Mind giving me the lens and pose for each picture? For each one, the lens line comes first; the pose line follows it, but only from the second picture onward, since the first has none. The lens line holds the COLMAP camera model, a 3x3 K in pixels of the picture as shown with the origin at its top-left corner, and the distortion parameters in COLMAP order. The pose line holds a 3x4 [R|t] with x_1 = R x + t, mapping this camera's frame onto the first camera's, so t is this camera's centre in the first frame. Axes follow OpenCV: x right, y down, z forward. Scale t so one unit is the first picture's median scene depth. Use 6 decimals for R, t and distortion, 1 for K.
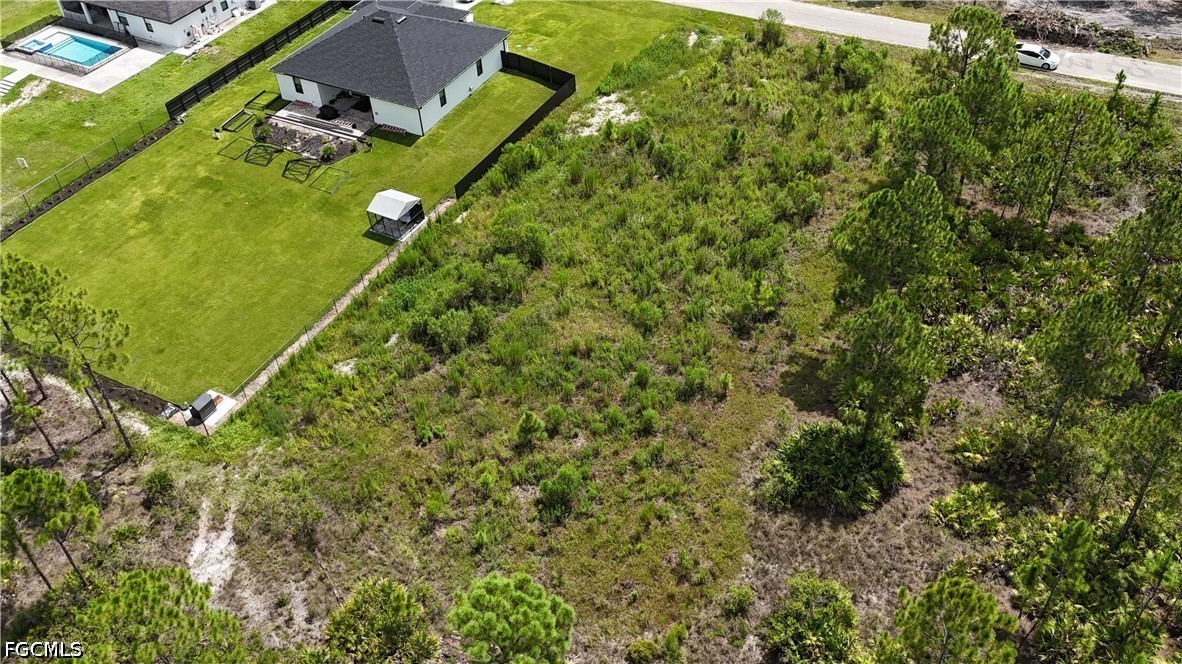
lens RADIAL K [[1029.8, 0, 591.0], [0, 1029.8, 332.0], [0, 0, 1]] dist [0.077900, -0.088866]
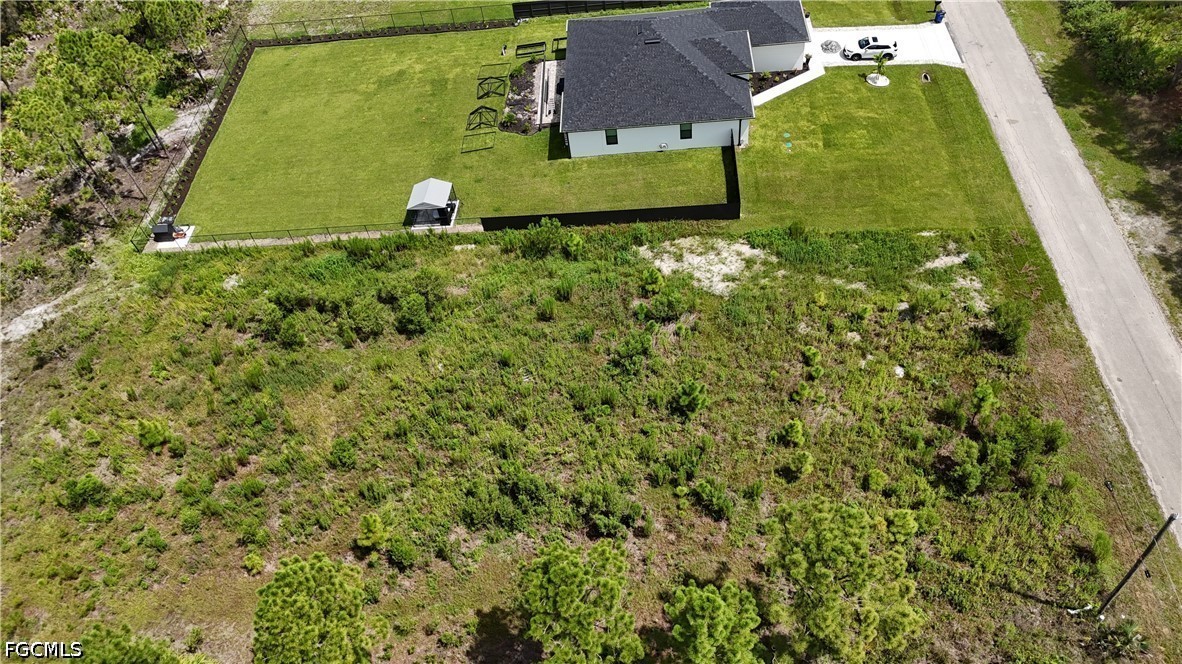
lens RADIAL K [[861.5, 0, 591.0], [0, 861.5, 332.0], [0, 0, 1]] dist [0.048370, -0.004092]
pose [[0.460013, 0.681227, -0.569489, 0.411380], [-0.534035, 0.724676, 0.435490, -0.432737], [0.709362, 0.103796, 0.697160, 0.477026]]
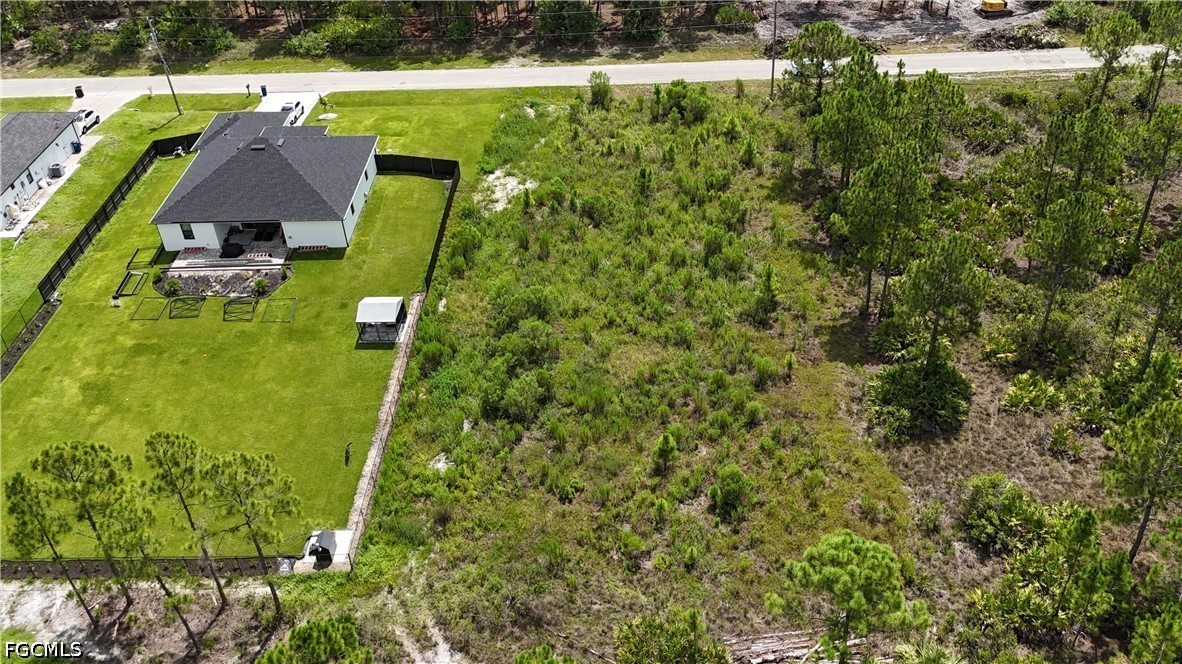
lens RADIAL K [[1029.8, 0, 591.0], [0, 1029.8, 332.0], [0, 0, 1]] dist [0.077900, -0.088866]
pose [[0.895988, -0.266429, 0.355275, -0.327844], [0.301647, 0.952280, -0.046604, 0.003181], [-0.325905, 0.148924, 0.933599, 0.017950]]
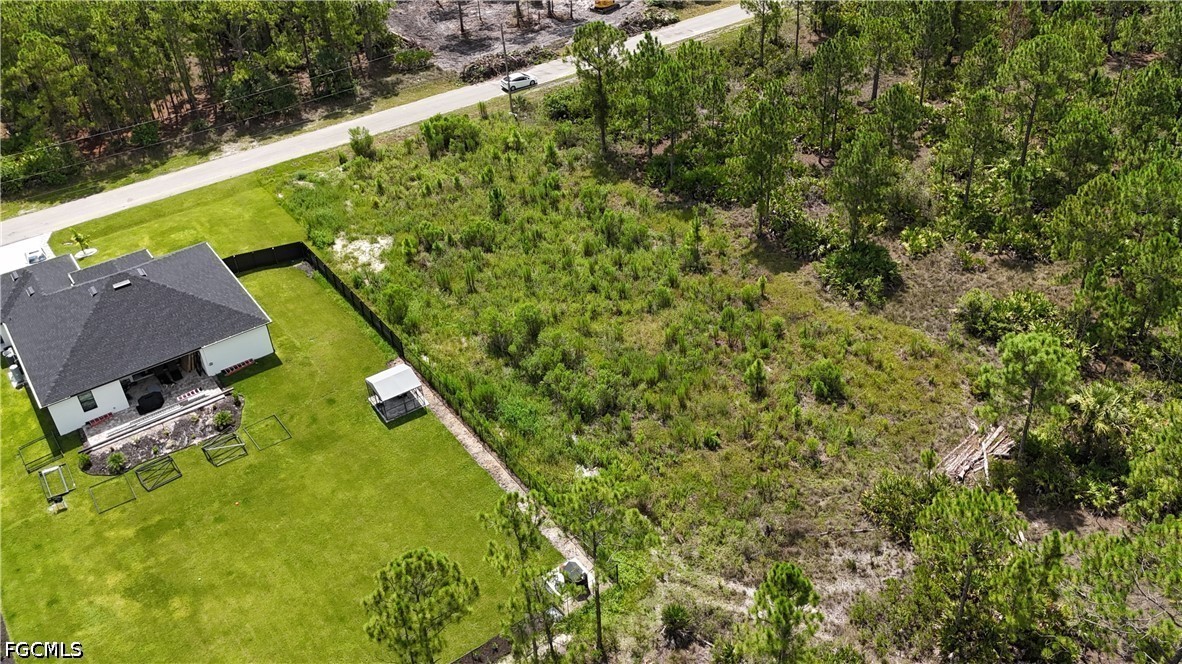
lens RADIAL K [[1029.8, 0, 591.0], [0, 1029.8, 332.0], [0, 0, 1]] dist [0.077900, -0.088866]
pose [[0.451243, -0.500245, 0.739009, -0.697726], [0.618265, 0.772415, 0.145341, -0.164434], [-0.643528, 0.391319, 0.657831, 0.225965]]
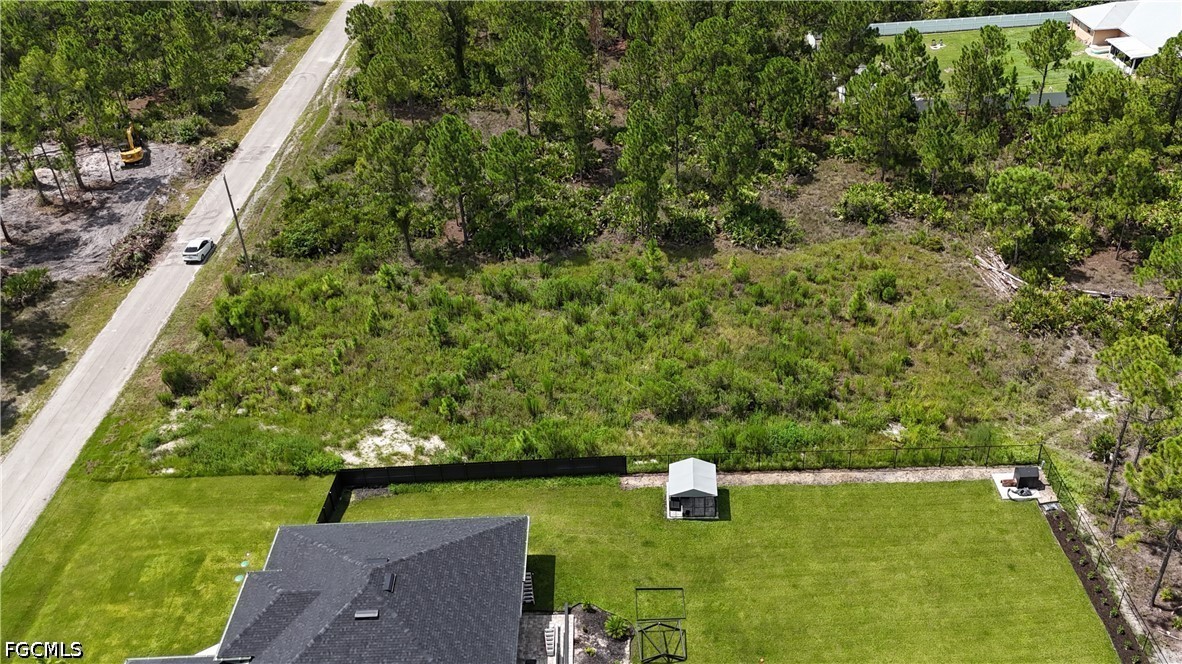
lens RADIAL K [[1029.8, 0, 591.0], [0, 1029.8, 332.0], [0, 0, 1]] dist [0.077900, -0.088866]
pose [[-0.468275, -0.422126, 0.776227, -0.681158], [0.641582, 0.441590, 0.627192, -0.684695], [-0.607528, 0.791712, 0.064043, 0.806049]]
